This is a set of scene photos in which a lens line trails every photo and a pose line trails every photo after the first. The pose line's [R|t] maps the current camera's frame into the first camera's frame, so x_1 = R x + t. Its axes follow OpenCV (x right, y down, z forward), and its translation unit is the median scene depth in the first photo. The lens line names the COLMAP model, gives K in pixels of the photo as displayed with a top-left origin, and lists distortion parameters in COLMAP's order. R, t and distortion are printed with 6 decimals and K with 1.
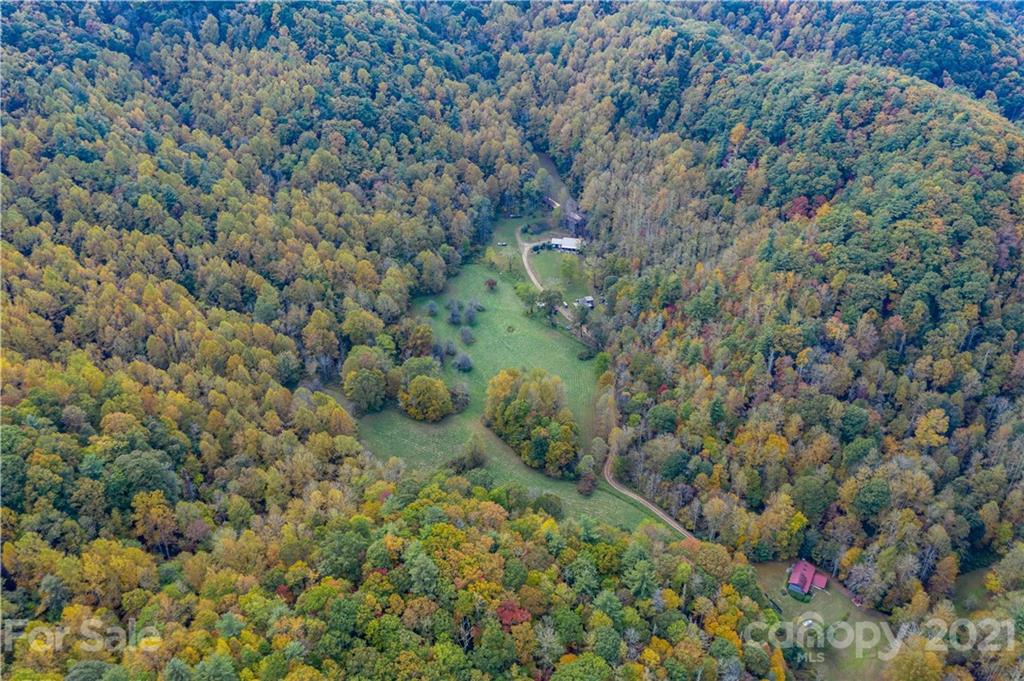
lens RADIAL K [[801.1, 0, 510.1], [0, 801.1, 338.3], [0, 0, 1]] dist [-0.029984, 0.007298]
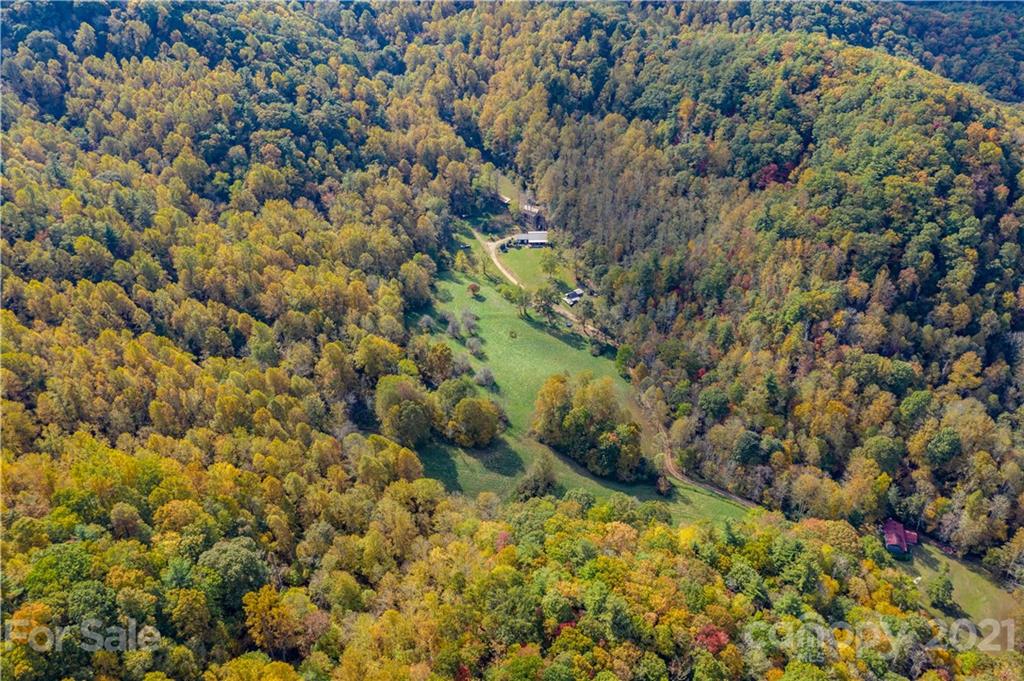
lens RADIAL K [[801.1, 0, 509.2], [0, 801.1, 337.9], [0, 0, 1]] dist [-0.029984, 0.007298]
pose [[0.967892, -0.141125, 0.208013, -0.202678], [0.139958, 0.989947, 0.020396, -0.027377], [-0.208800, 0.009372, 0.977913, 0.083733]]
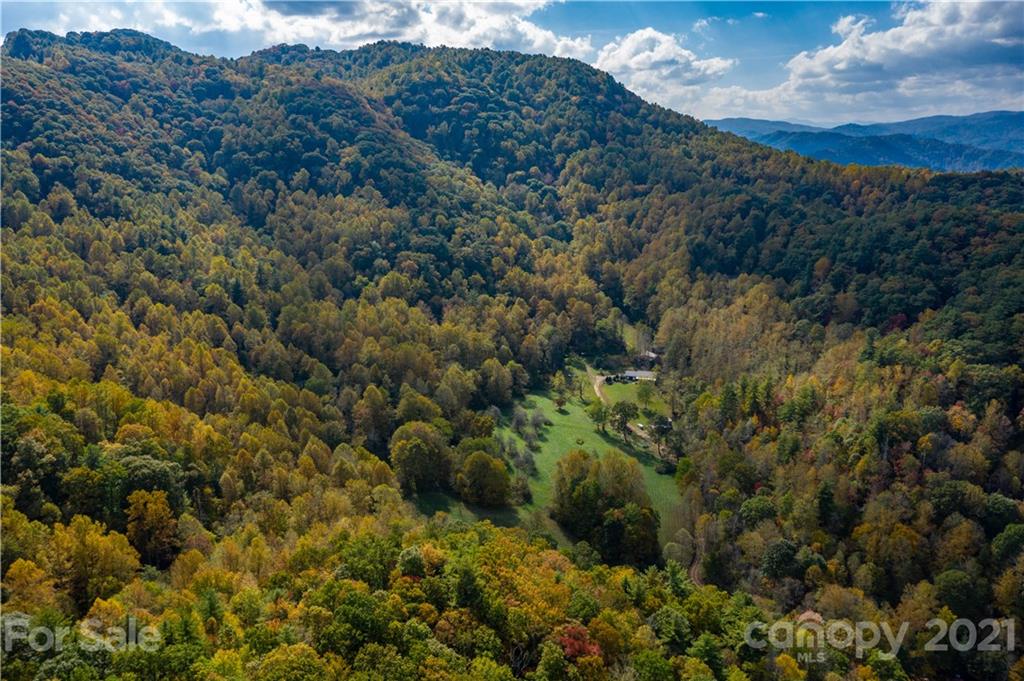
lens RADIAL K [[801.1, 0, 511.3], [0, 801.1, 340.3], [0, 0, 1]] dist [-0.029984, 0.007298]
pose [[0.995961, 0.027994, -0.085306, -0.002793], [-0.053795, 0.946773, -0.317374, 0.174011], [0.071881, 0.320682, 0.944456, 0.107752]]
